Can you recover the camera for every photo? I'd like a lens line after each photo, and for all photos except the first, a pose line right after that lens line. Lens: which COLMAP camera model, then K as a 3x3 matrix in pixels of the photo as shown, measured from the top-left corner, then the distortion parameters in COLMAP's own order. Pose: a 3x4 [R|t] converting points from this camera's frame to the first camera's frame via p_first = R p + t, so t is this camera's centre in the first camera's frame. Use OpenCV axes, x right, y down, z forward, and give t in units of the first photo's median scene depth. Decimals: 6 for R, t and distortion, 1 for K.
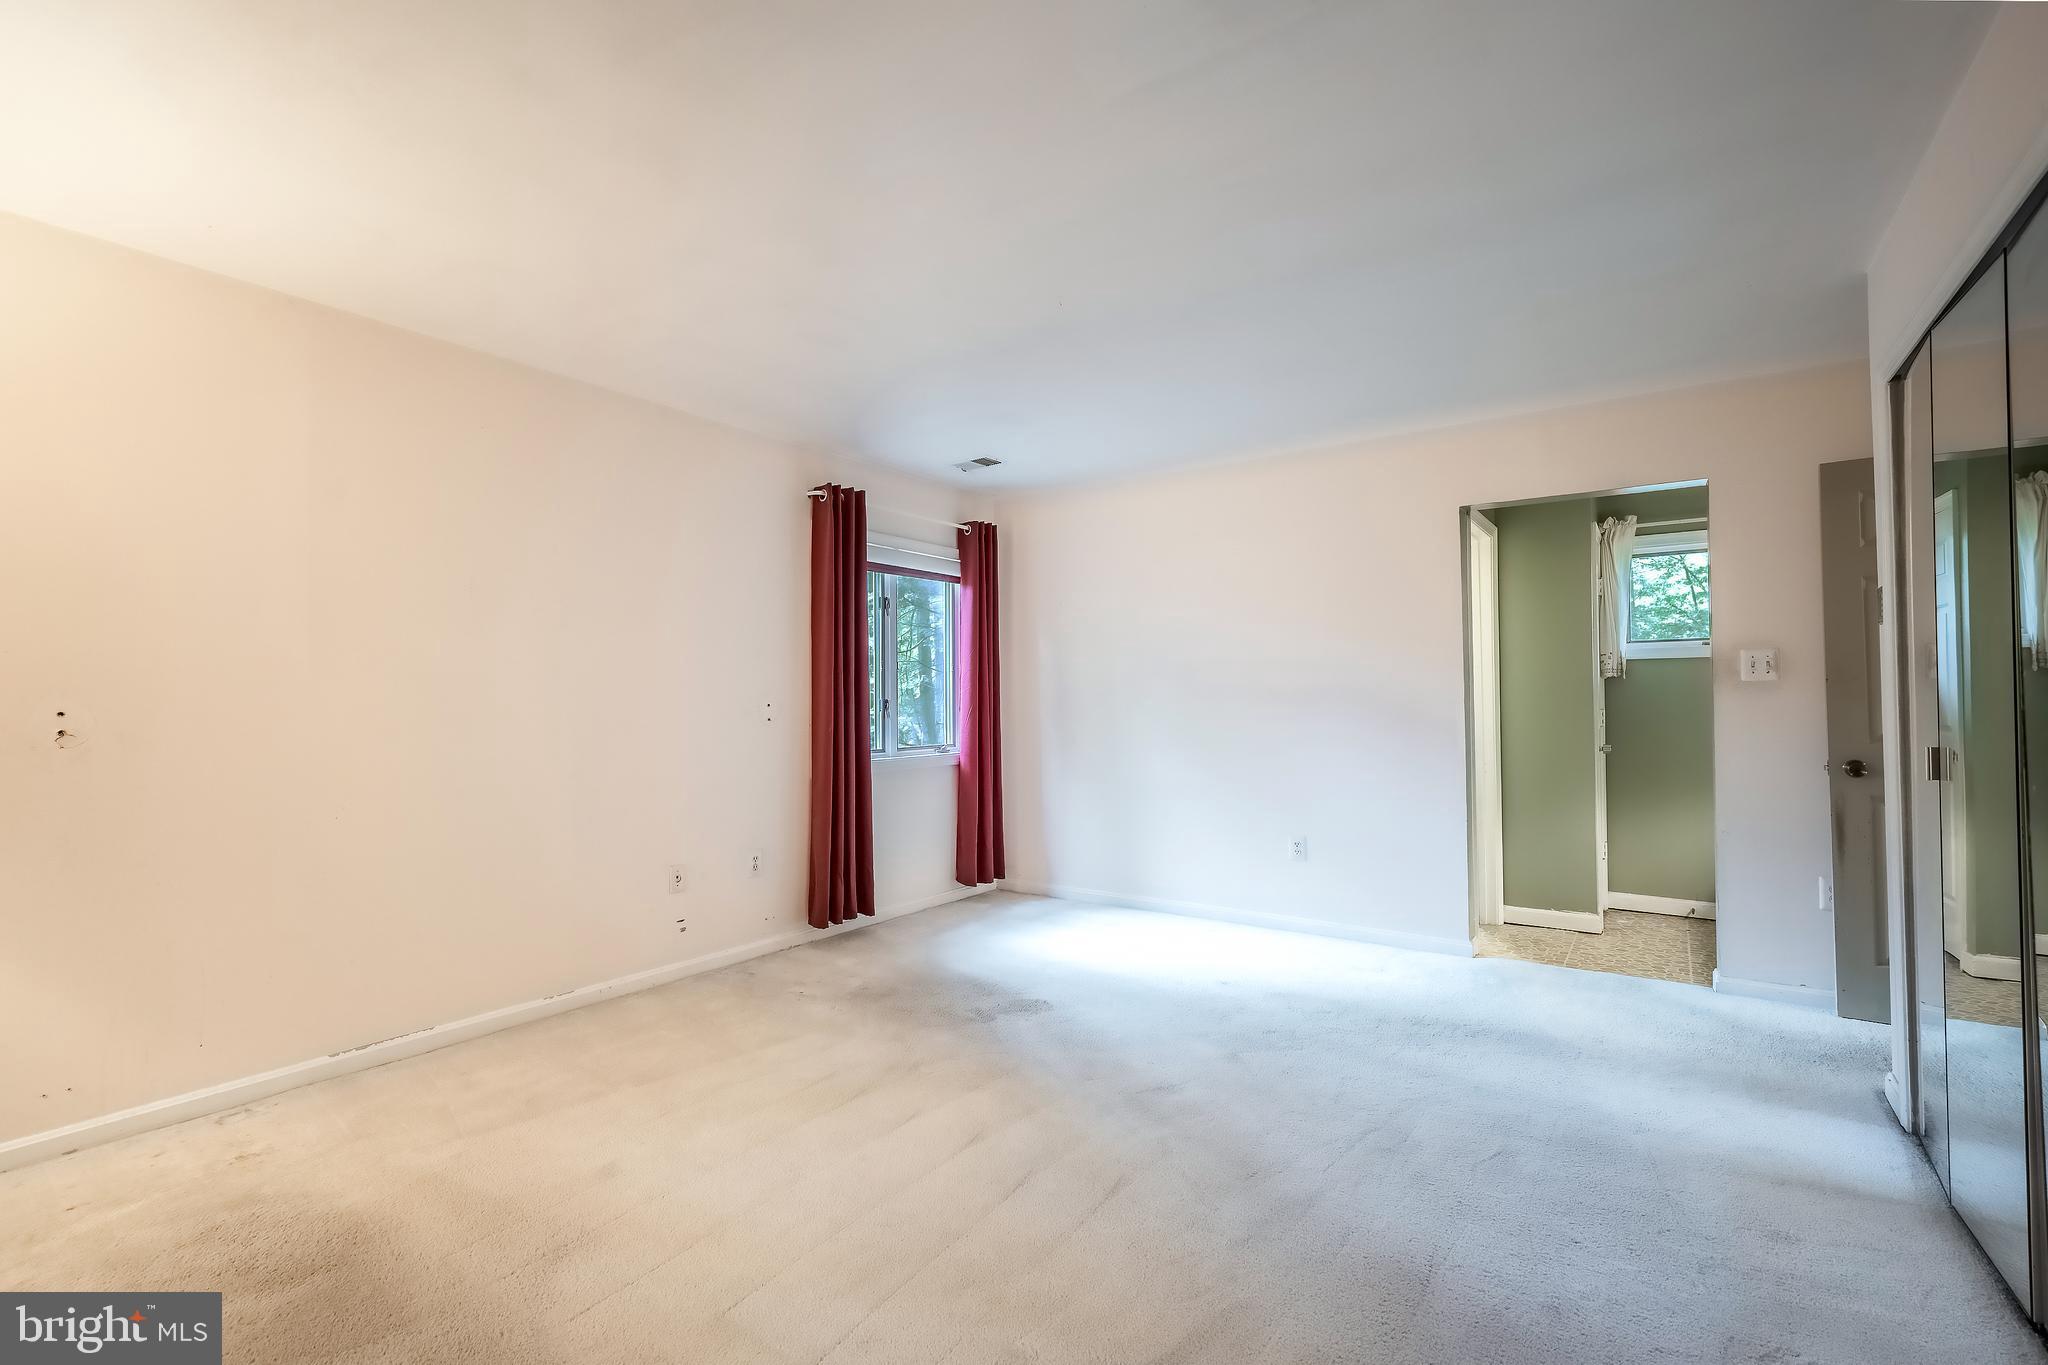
lens RADIAL K [[931.4, 0, 1024.0], [0, 931.4, 682.5], [0, 0, 1]] dist [-0.000068, -0.000007]
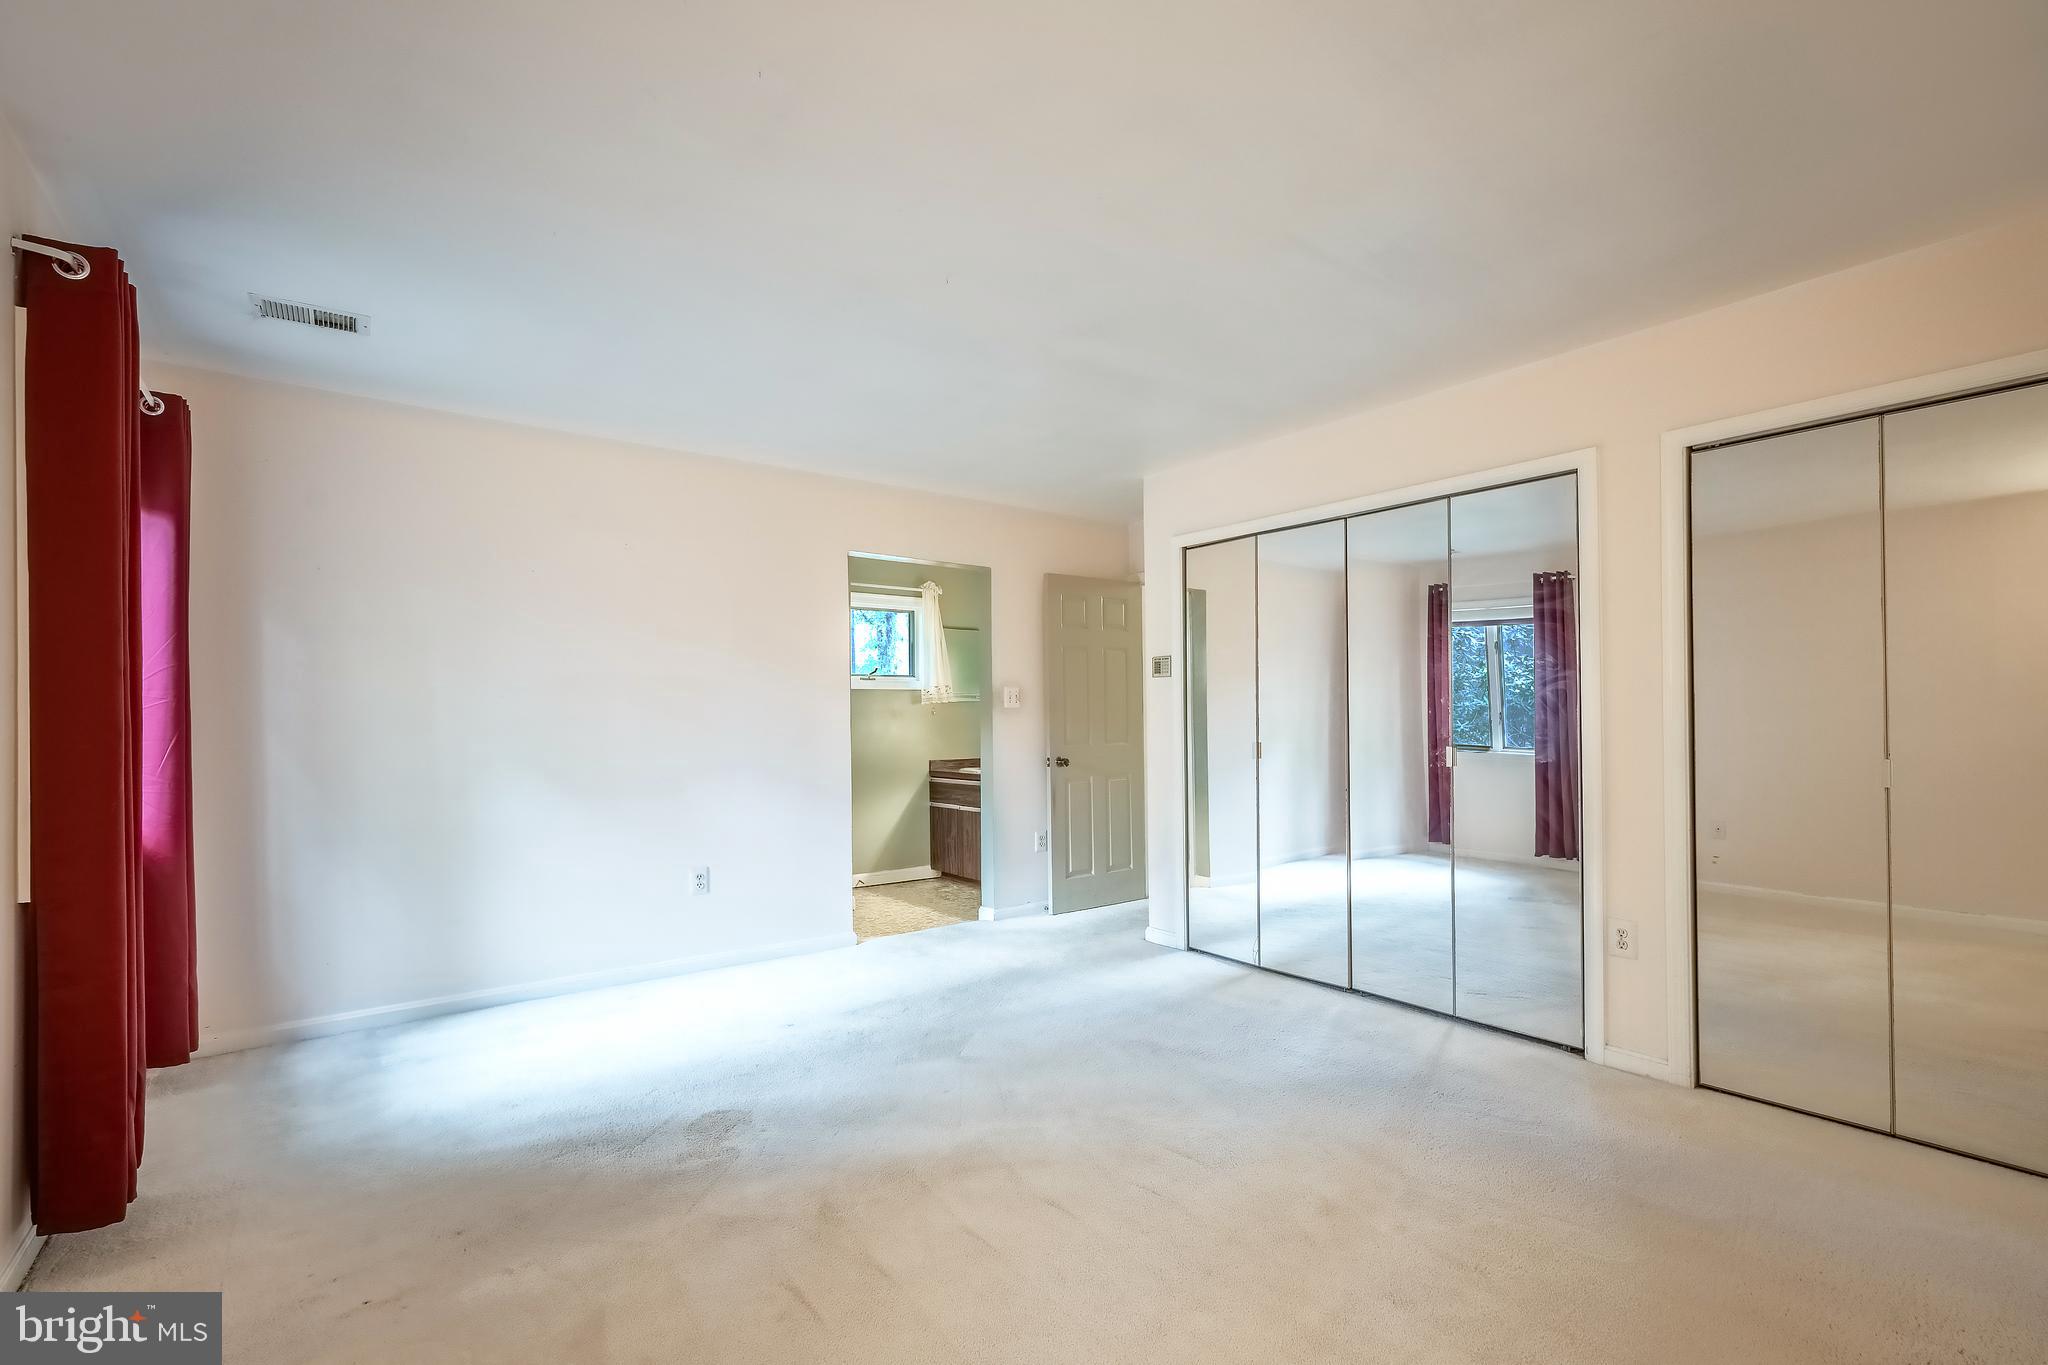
lens RADIAL K [[926.5, 0, 1018.6], [0, 926.5, 721.8], [0, 0, 1]] dist [0.000656, 0.000039]
pose [[0.288834, 0.000626, 0.957379, -0.648119], [-0.008719, 0.999960, 0.001977, 0.018199], [-0.957340, -0.008918, 0.288828, 0.553601]]
